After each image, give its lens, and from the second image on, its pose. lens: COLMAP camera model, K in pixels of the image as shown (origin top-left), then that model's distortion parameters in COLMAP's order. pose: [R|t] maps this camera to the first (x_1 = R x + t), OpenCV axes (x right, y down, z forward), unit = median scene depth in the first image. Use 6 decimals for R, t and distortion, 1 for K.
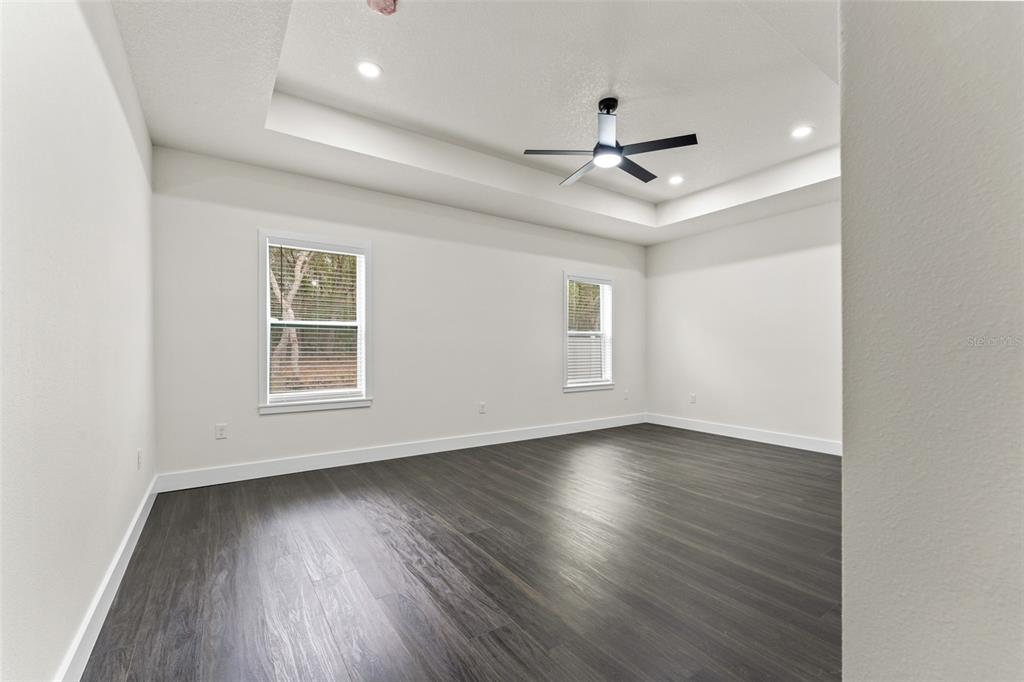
lens RADIAL K [[425.3, 0, 511.6], [0, 425.3, 348.8], [0, 0, 1]] dist [-0.000407, -0.000036]
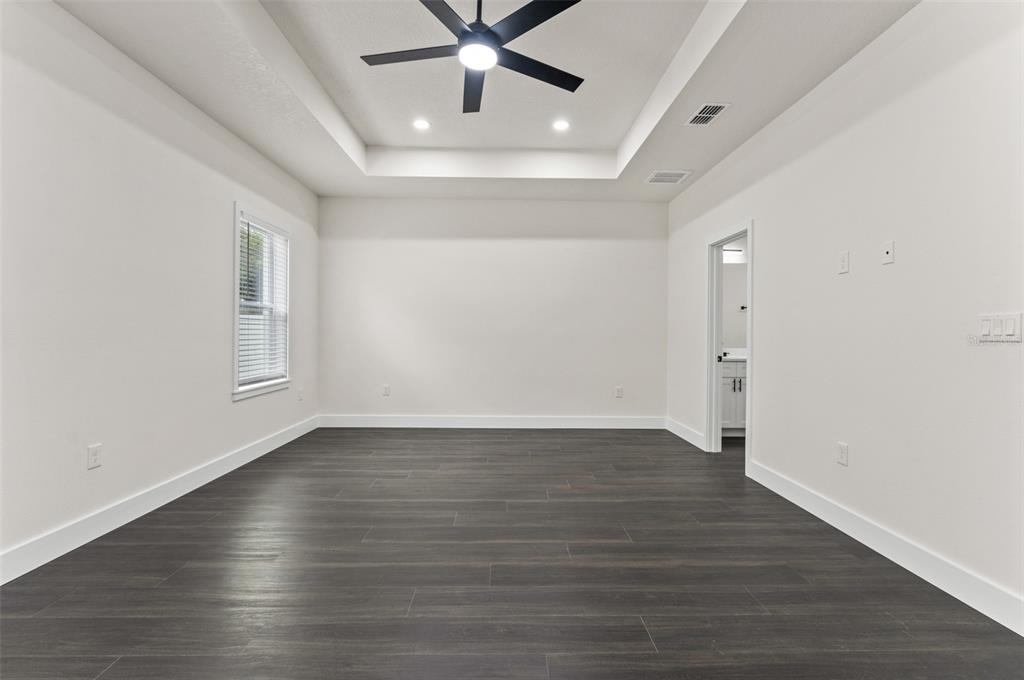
lens RADIAL K [[452.9, 0, 512.0], [0, 452.9, 336.1], [0, 0, 1]] dist [0.001262, 0.000045]
pose [[0.544715, 0.001310, 0.838620, -0.237511], [-0.012276, 0.999904, 0.006412, 0.001067], [-0.838531, -0.013788, 0.544679, 0.364247]]
